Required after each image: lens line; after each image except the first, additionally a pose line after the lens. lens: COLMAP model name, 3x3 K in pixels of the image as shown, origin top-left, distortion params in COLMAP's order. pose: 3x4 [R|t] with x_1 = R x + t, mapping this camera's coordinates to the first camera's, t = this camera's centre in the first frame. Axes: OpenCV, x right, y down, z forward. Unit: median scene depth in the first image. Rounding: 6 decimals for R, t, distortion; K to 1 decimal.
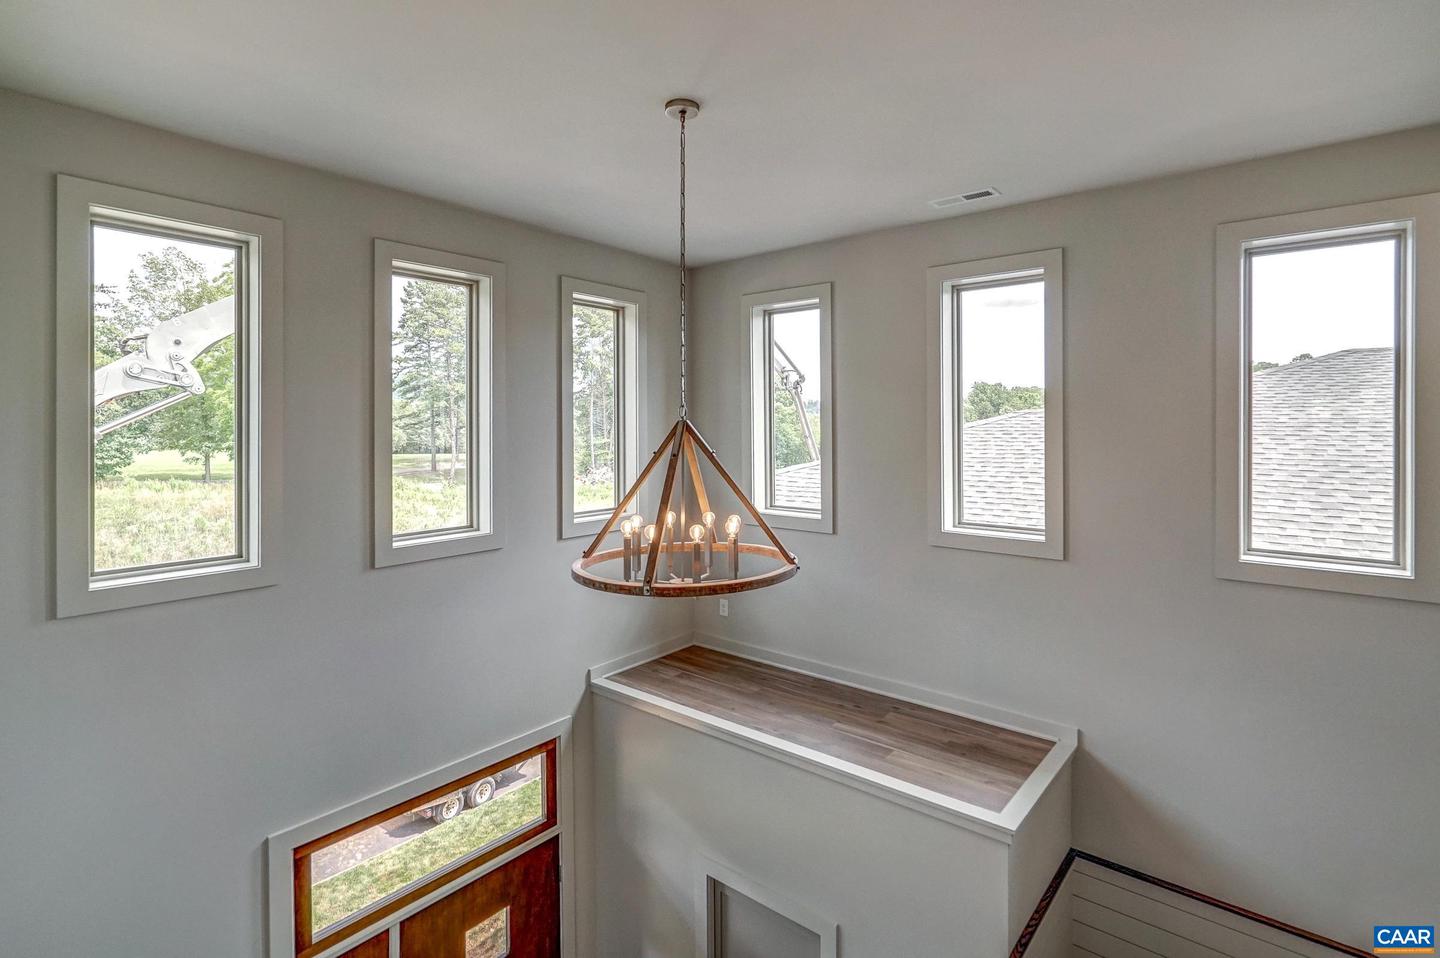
lens RADIAL K [[698.9, 0, 724.6], [0, 698.9, 419.3], [0, 0, 1]] dist [-0.003883, 0.000344]
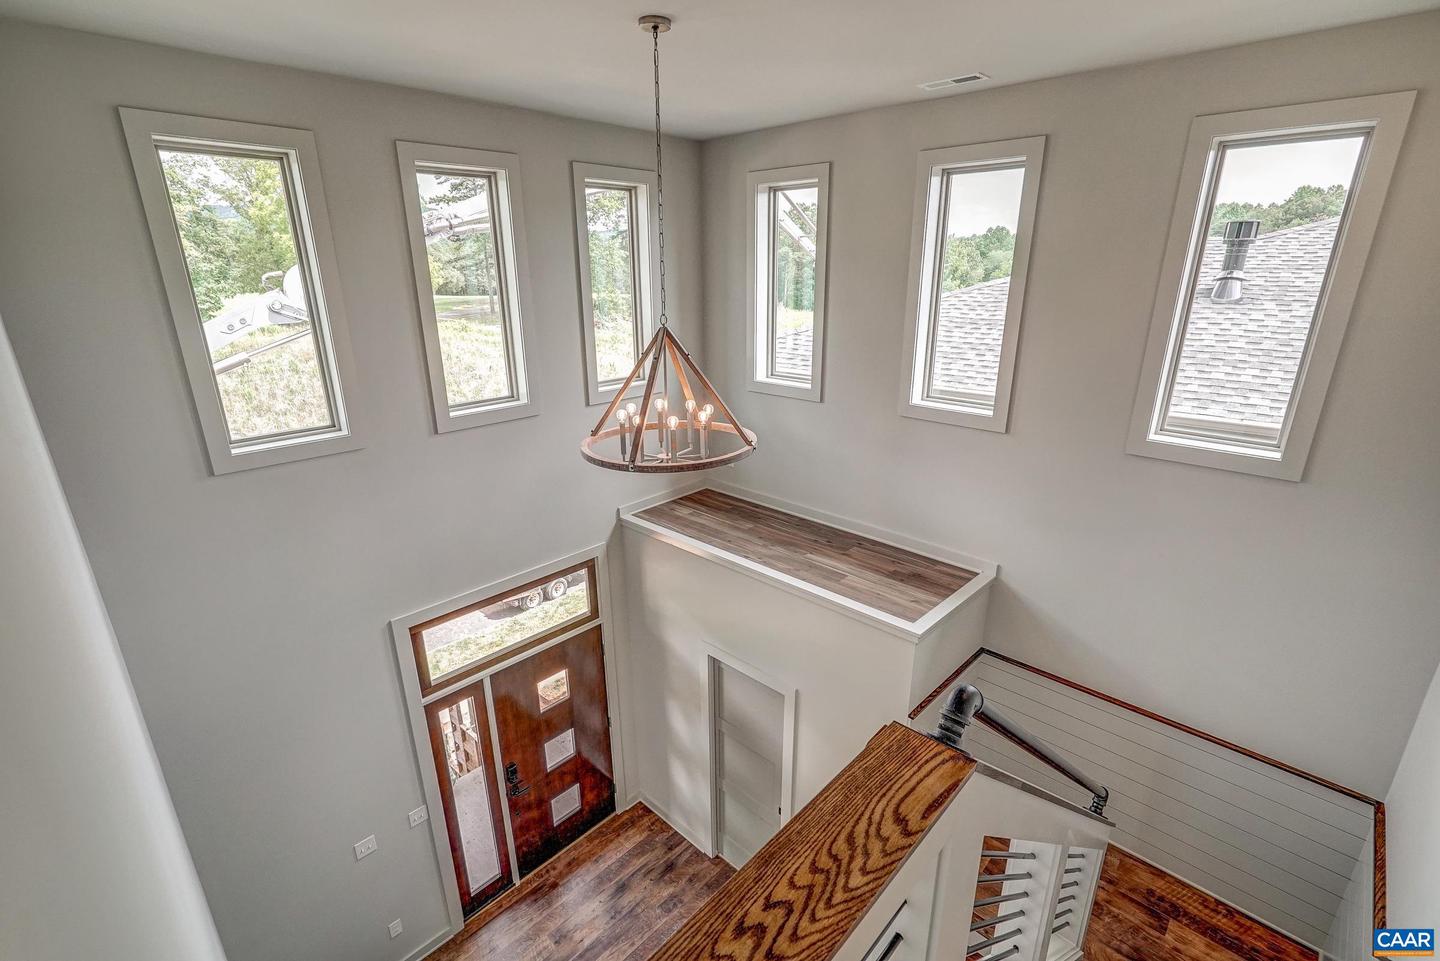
lens RADIAL K [[664.1, 0, 720.0], [0, 664.1, 480.5], [0, 0, 1]] dist [-0.001410, 0.000602]
pose [[0.997197, 0.017939, -0.072644, 0.076446], [0.006112, 0.948065, 0.318018, -0.068266], [0.074576, -0.317571, 0.945297, -0.097858]]
